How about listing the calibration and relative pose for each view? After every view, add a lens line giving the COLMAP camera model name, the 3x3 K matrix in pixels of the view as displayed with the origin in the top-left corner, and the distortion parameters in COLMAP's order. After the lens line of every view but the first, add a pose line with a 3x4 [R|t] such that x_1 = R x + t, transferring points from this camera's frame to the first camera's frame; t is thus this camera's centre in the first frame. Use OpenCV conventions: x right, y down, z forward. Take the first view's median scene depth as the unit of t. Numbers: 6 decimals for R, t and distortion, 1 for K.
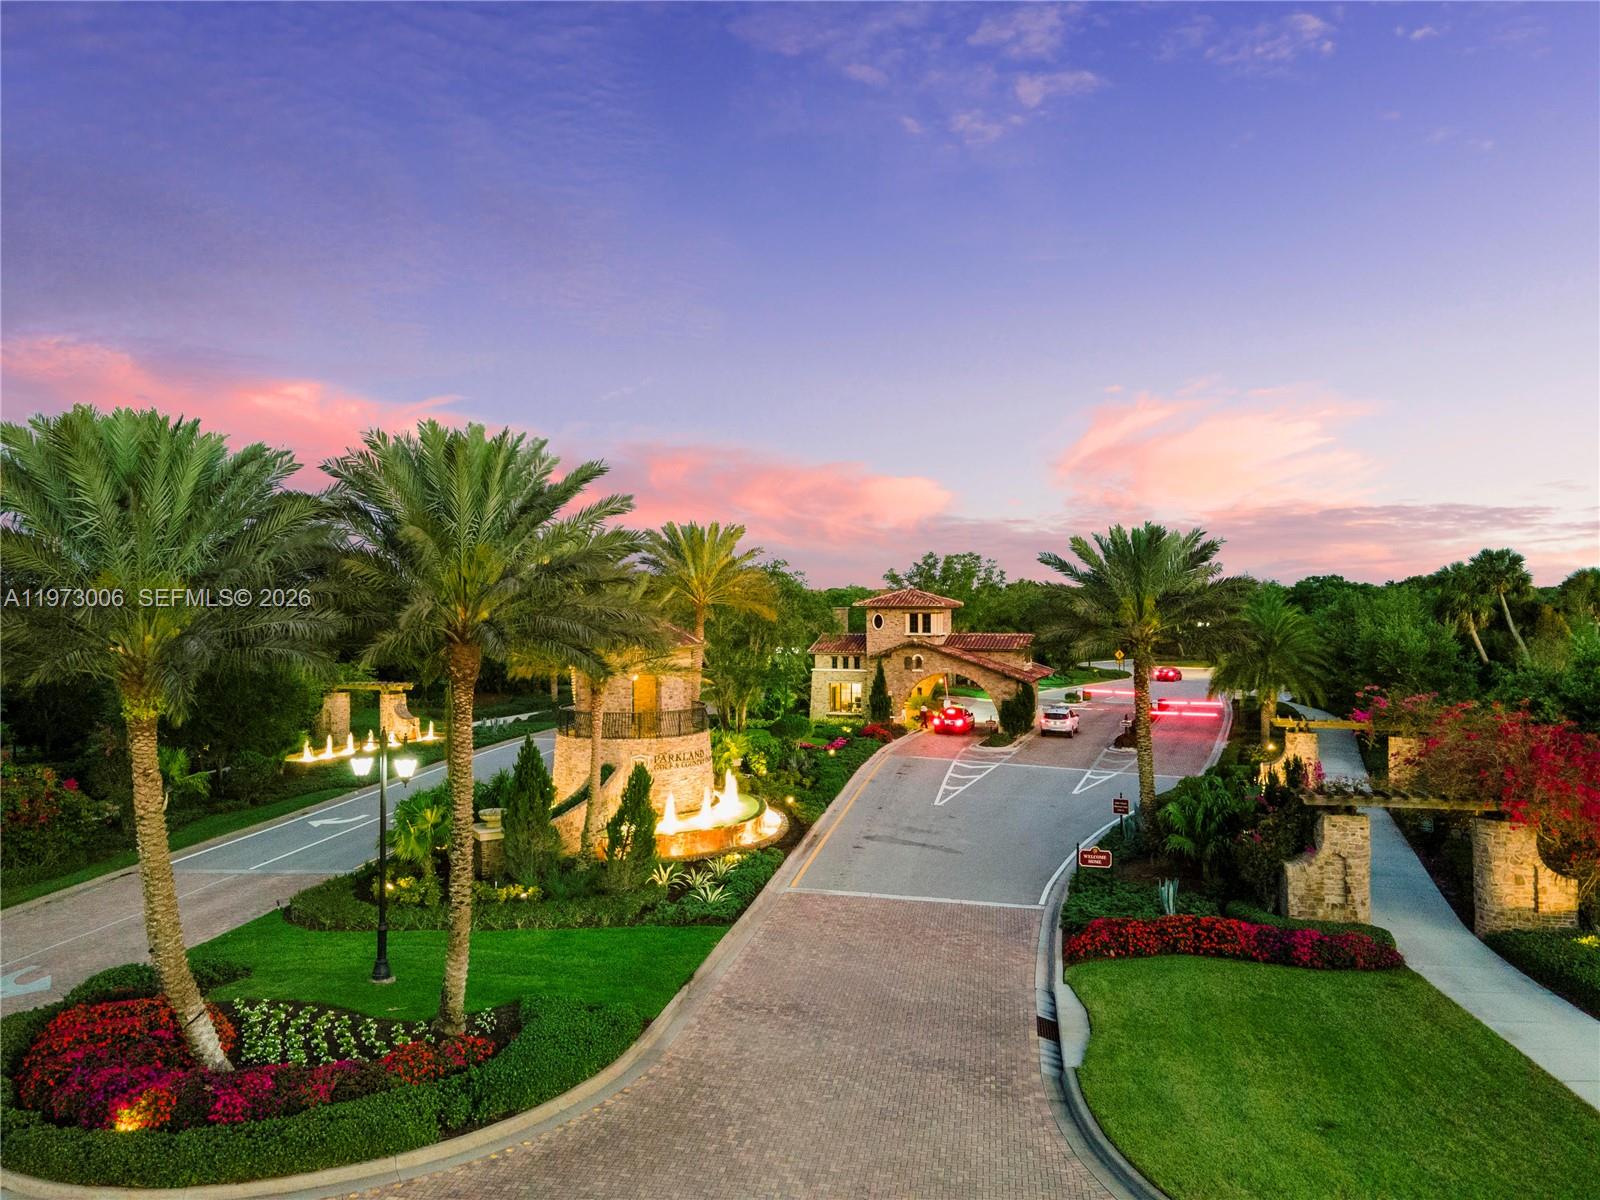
lens RADIAL K [[1130.3, 0, 803.8], [0, 1130.3, 593.6], [0, 0, 1]] dist [0.047876, -0.003023]
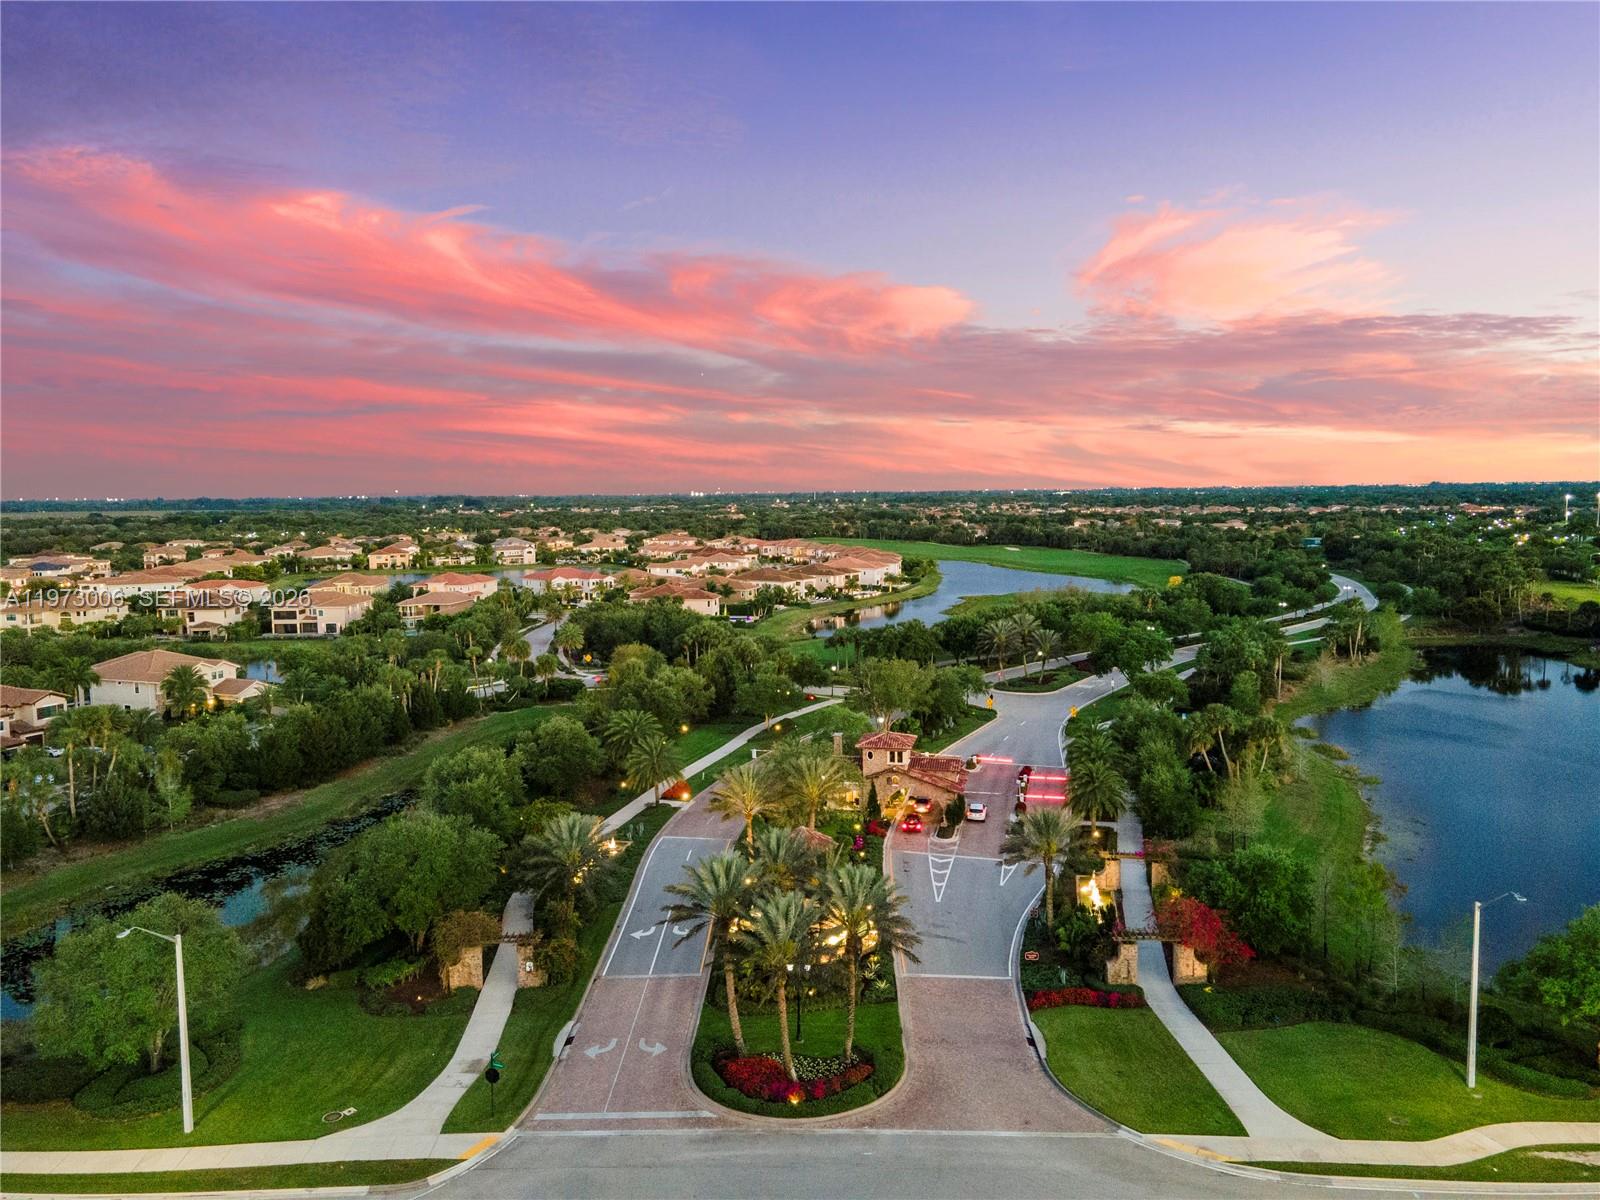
lens RADIAL K [[1130.3, 0, 795.1], [0, 1130.3, 596.0], [0, 0, 1]] dist [0.047876, -0.003023]
pose [[0.990066, -0.028076, 0.137773, -0.624342], [0.015220, 0.995504, 0.093494, -0.859561], [-0.139778, -0.090468, 0.986041, -1.405414]]
